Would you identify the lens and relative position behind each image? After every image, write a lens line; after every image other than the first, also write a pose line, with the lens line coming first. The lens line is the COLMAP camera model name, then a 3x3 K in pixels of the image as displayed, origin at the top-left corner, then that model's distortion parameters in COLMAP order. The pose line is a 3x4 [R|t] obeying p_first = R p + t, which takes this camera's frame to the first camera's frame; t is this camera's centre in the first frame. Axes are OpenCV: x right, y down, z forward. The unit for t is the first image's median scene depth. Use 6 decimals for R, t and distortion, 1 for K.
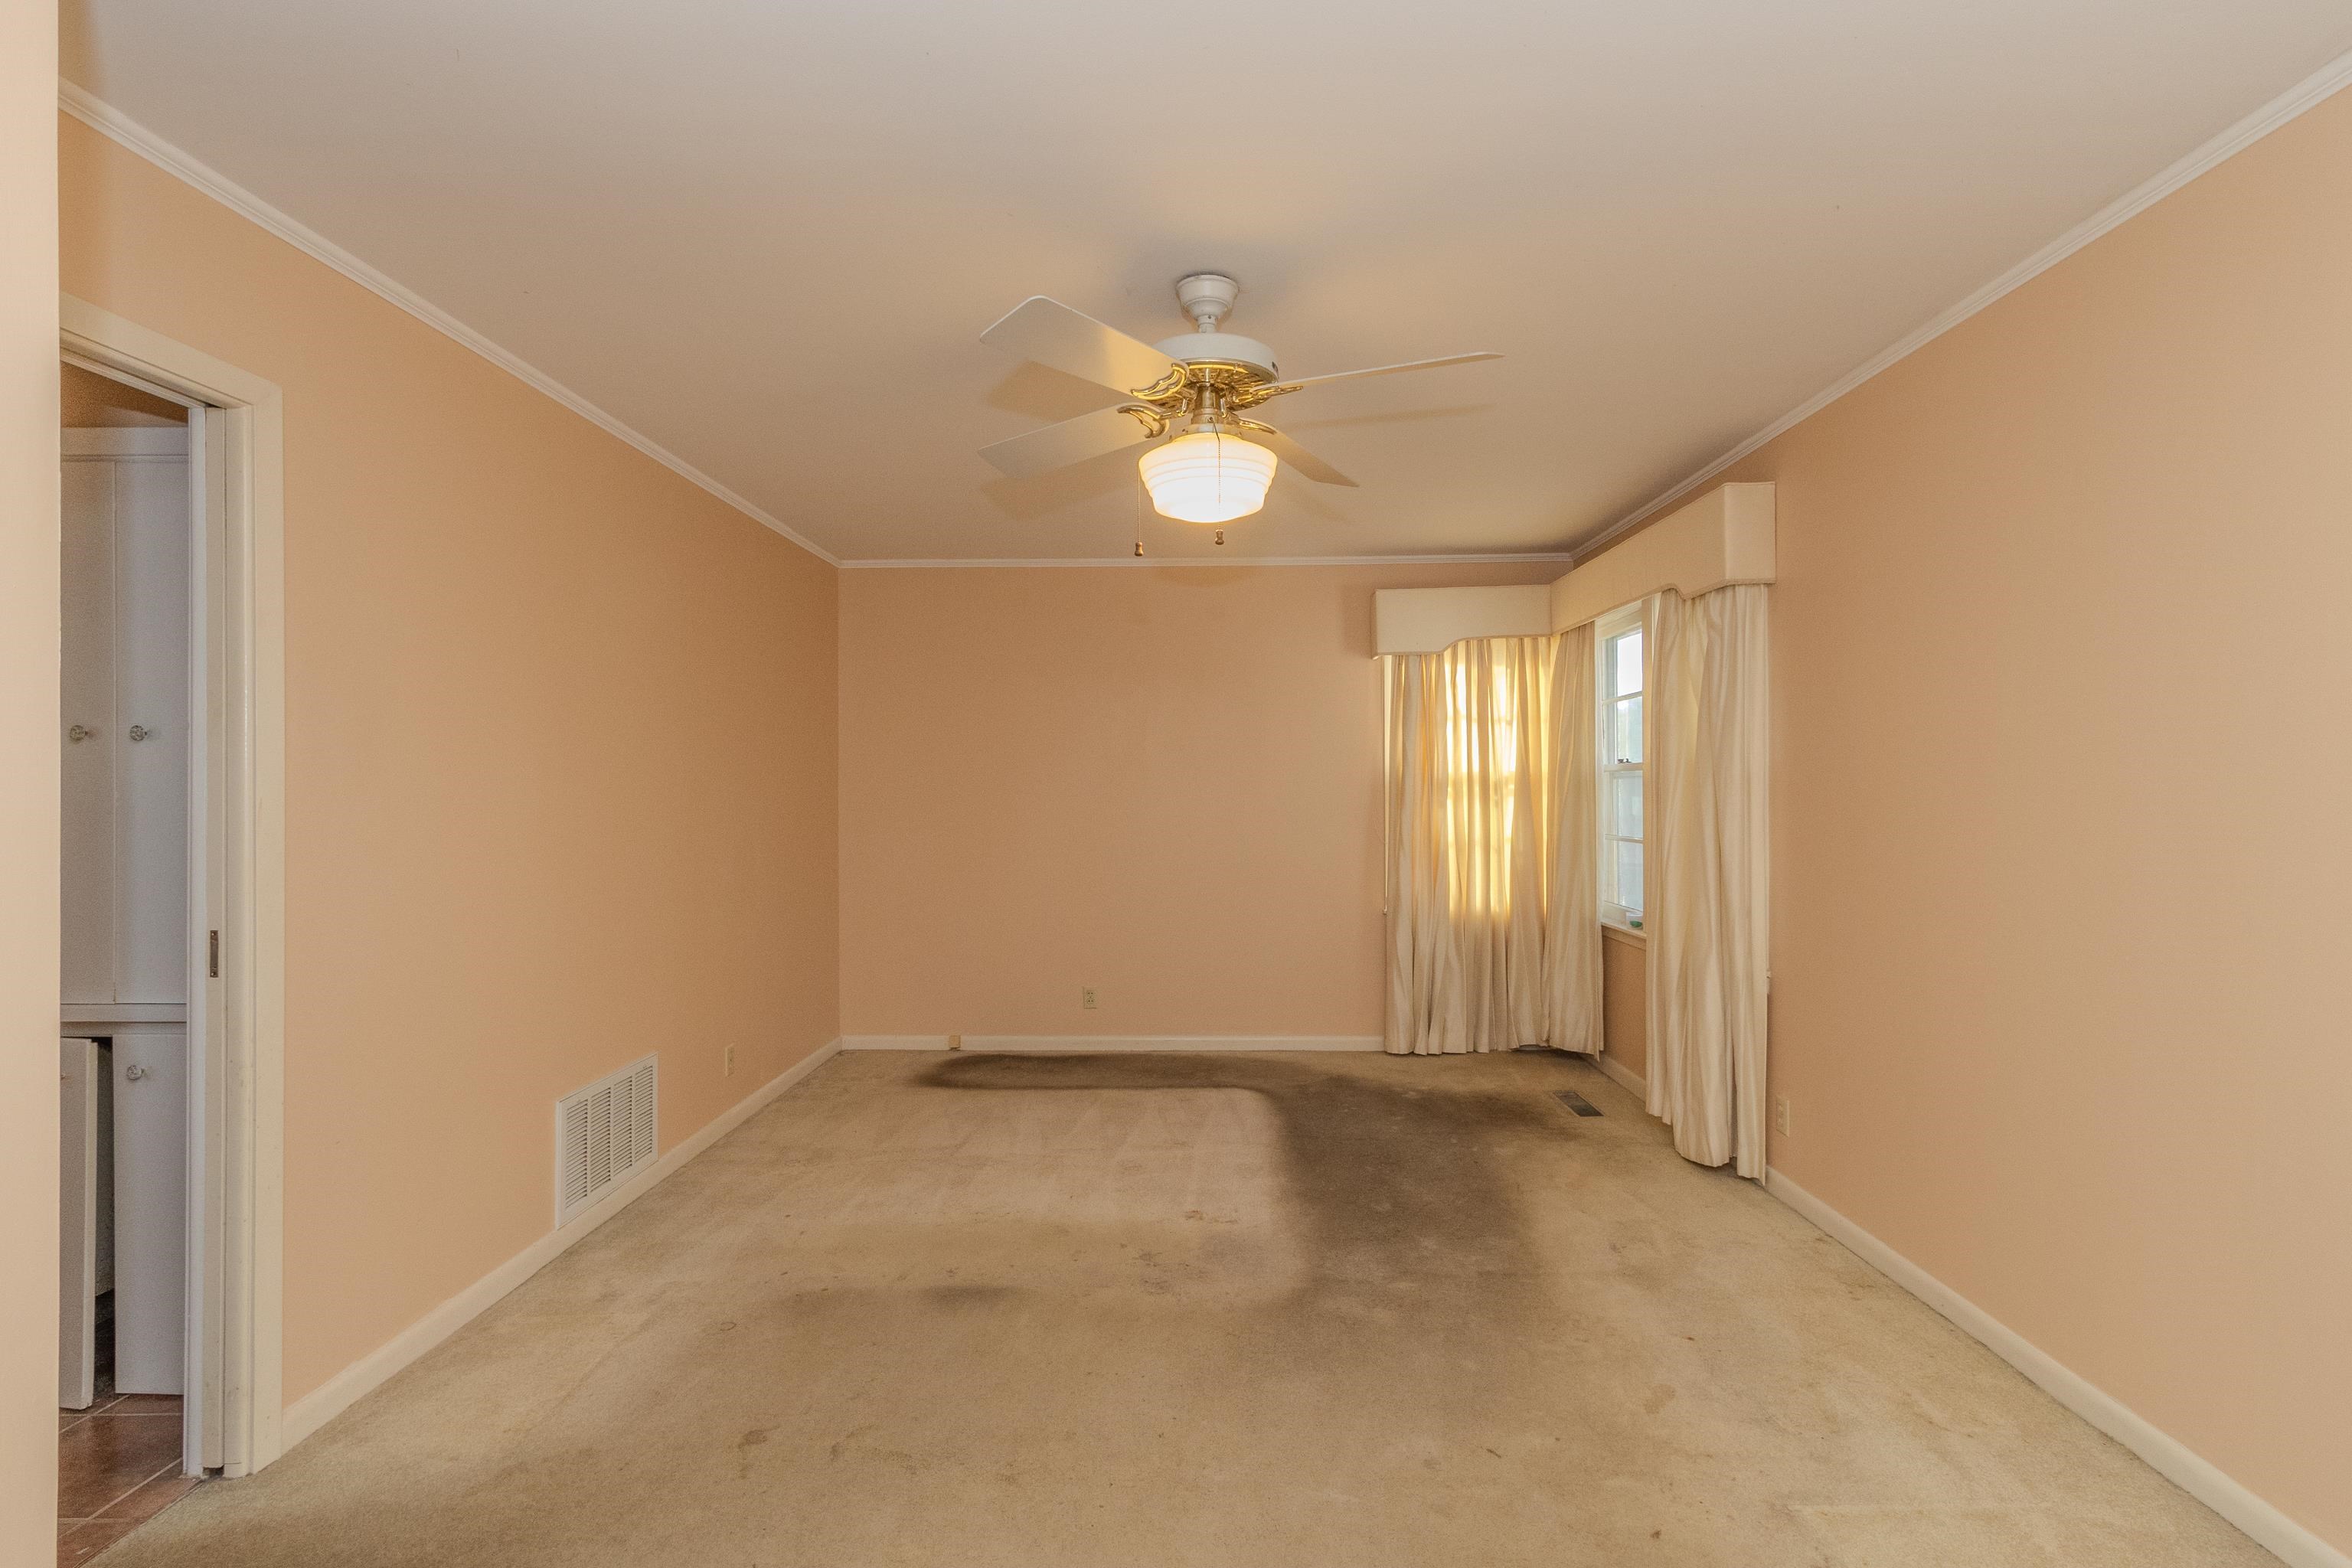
lens RADIAL K [[1040.7, 0, 1188.5], [0, 1040.7, 784.4], [0, 0, 1]] dist [0.002137, -0.000072]
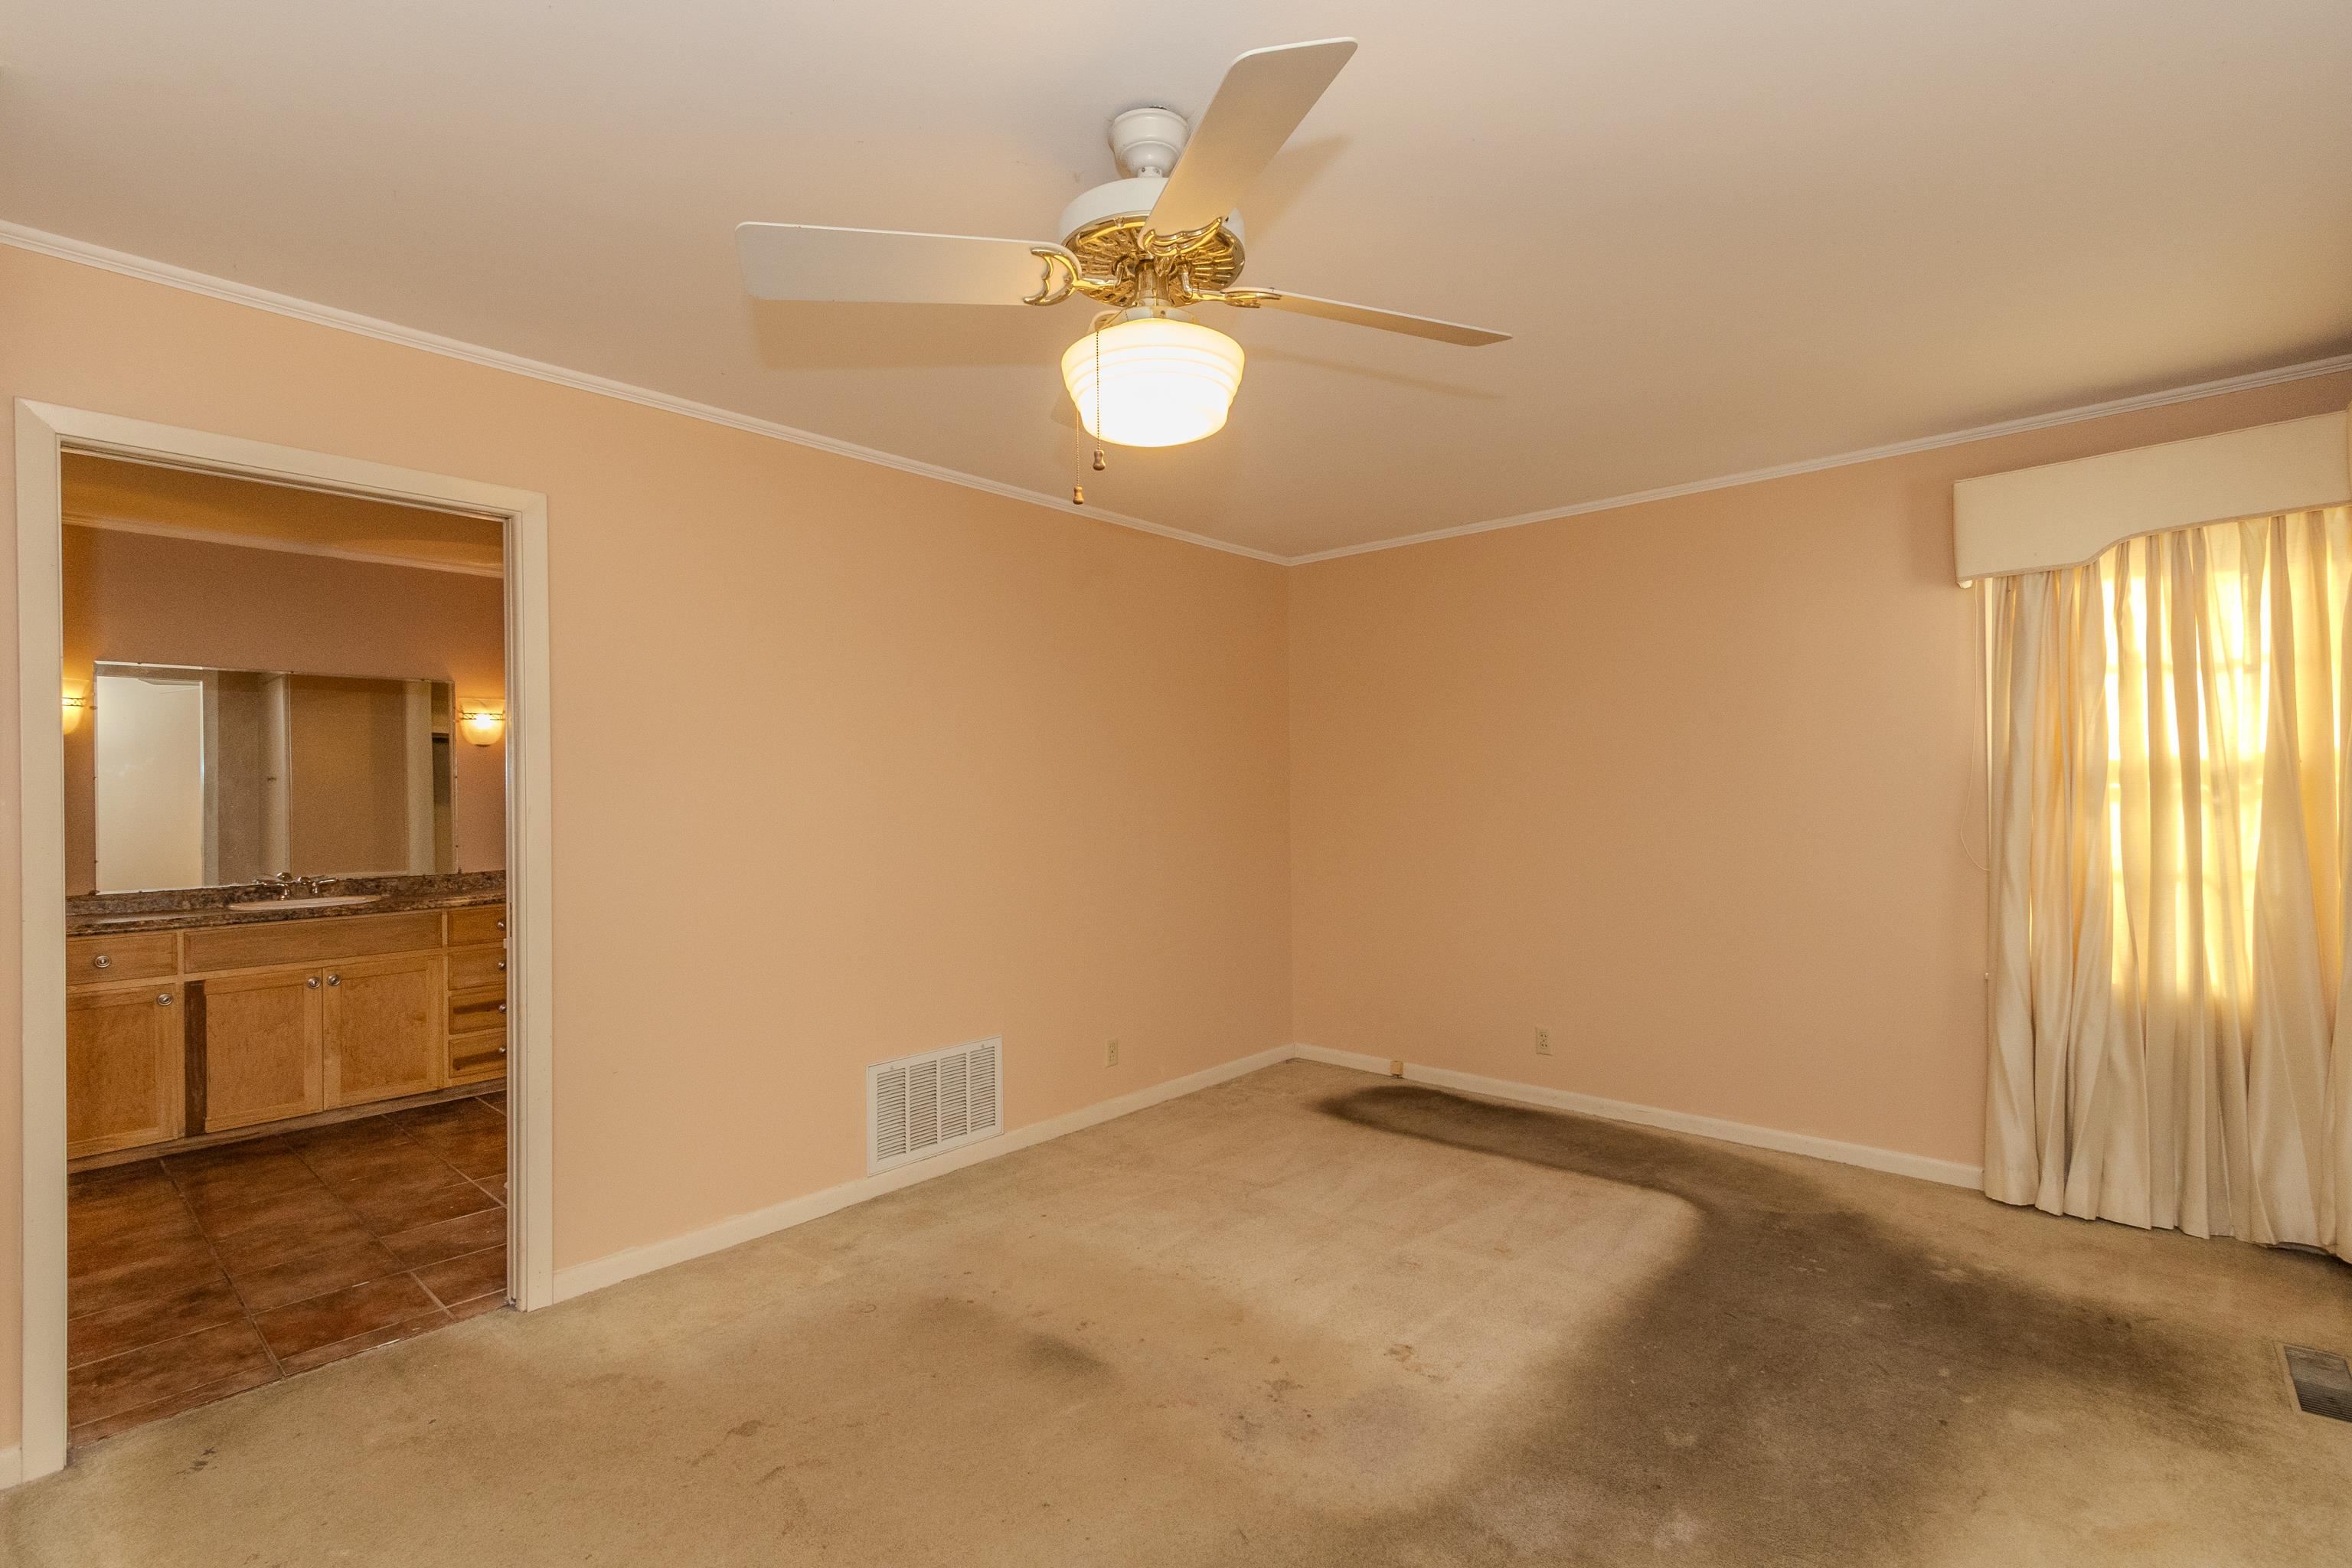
lens RADIAL K [[1040.7, 0, 1181.3], [0, 1040.7, 781.2], [0, 0, 1]] dist [0.002137, -0.000072]
pose [[0.769321, -0.011558, -0.638758, 0.225333], [0.010975, 0.999928, -0.004875, -0.000978], [0.638768, -0.003260, 0.769393, 0.189007]]
